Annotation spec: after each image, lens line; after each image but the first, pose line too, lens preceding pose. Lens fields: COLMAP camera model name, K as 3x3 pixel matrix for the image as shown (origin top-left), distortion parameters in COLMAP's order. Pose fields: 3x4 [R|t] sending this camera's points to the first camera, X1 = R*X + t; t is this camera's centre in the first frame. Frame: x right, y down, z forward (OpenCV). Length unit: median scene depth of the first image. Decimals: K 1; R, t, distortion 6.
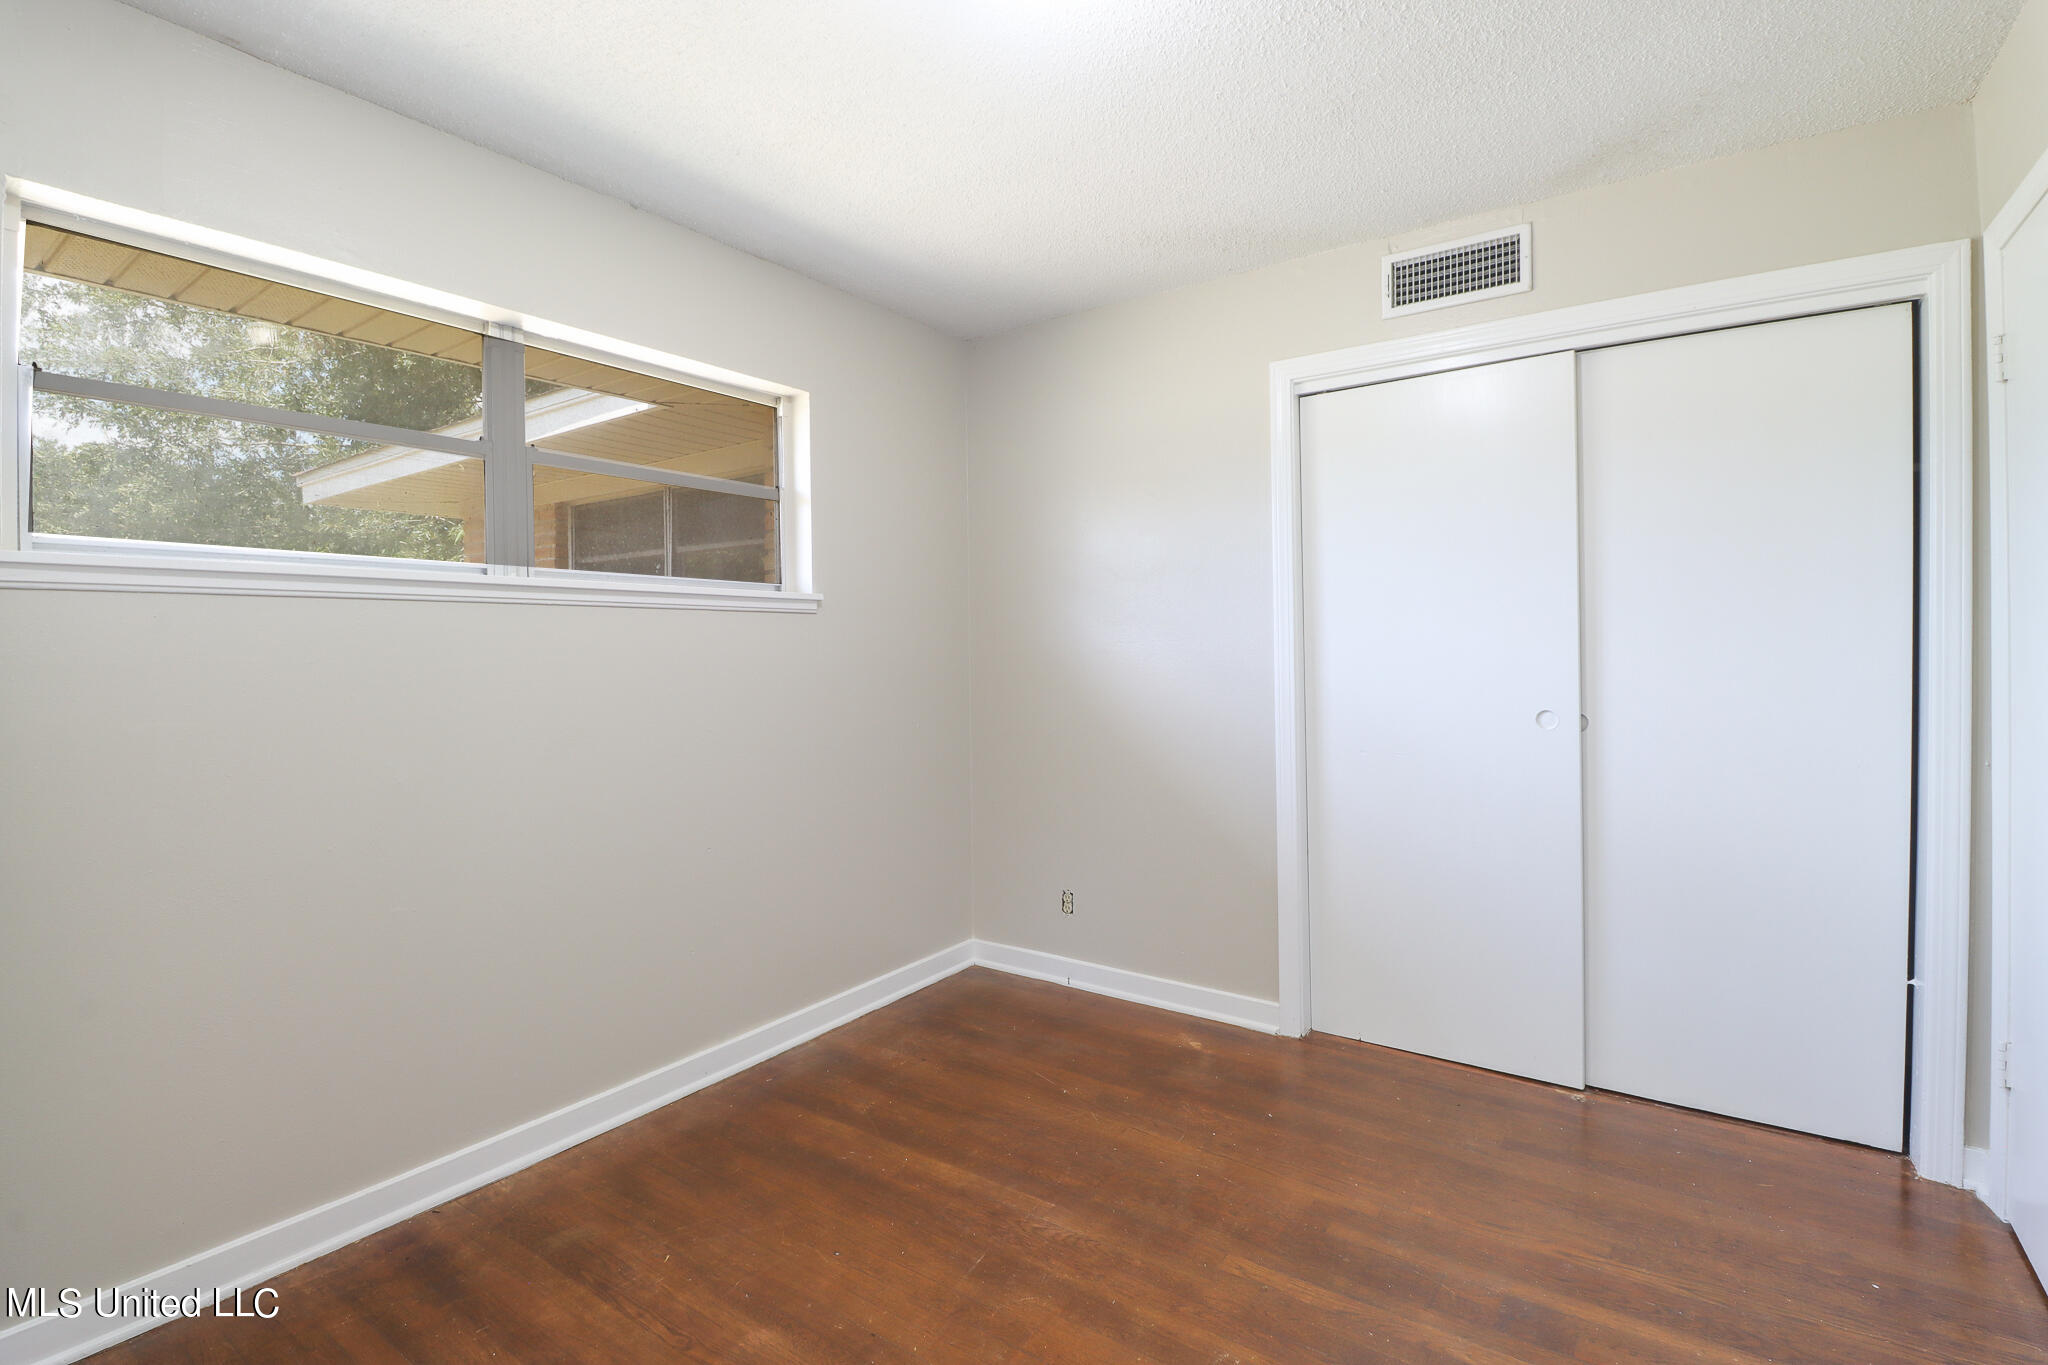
lens RADIAL K [[955.0, 0, 1015.9], [0, 955.0, 666.4], [0, 0, 1]] dist [-0.002421, 0.000084]
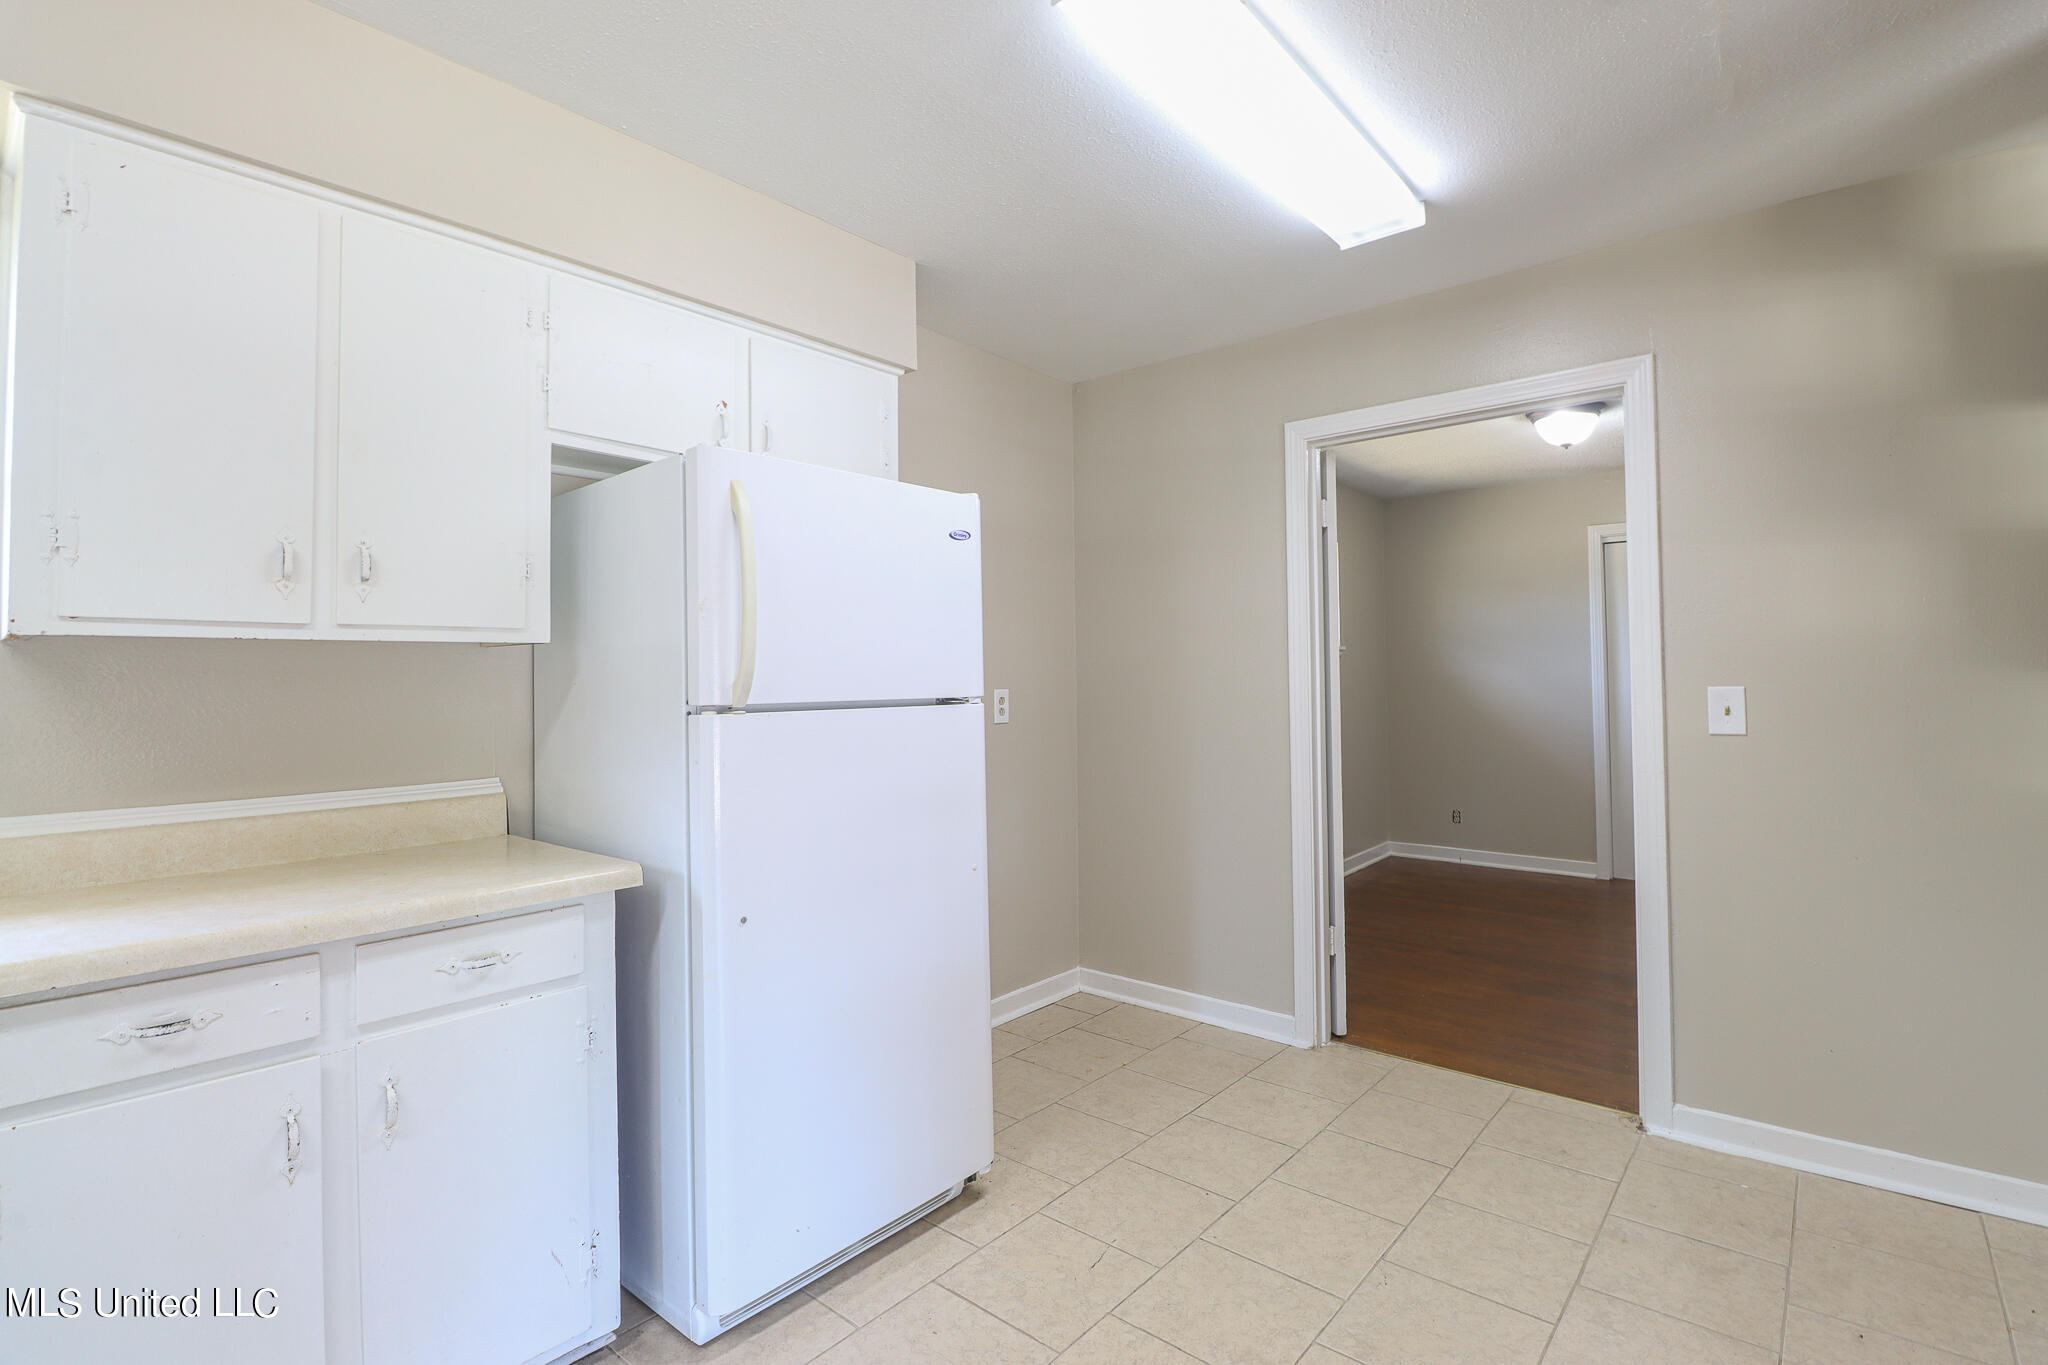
lens RADIAL K [[955.0, 0, 1027.5], [0, 955.0, 662.3], [0, 0, 1]] dist [-0.002421, 0.000084]
pose [[0.997491, 0.005634, -0.070566, -0.712413], [-0.008631, 0.999070, -0.042235, 0.046979], [0.070263, 0.042739, 0.996613, -0.970596]]
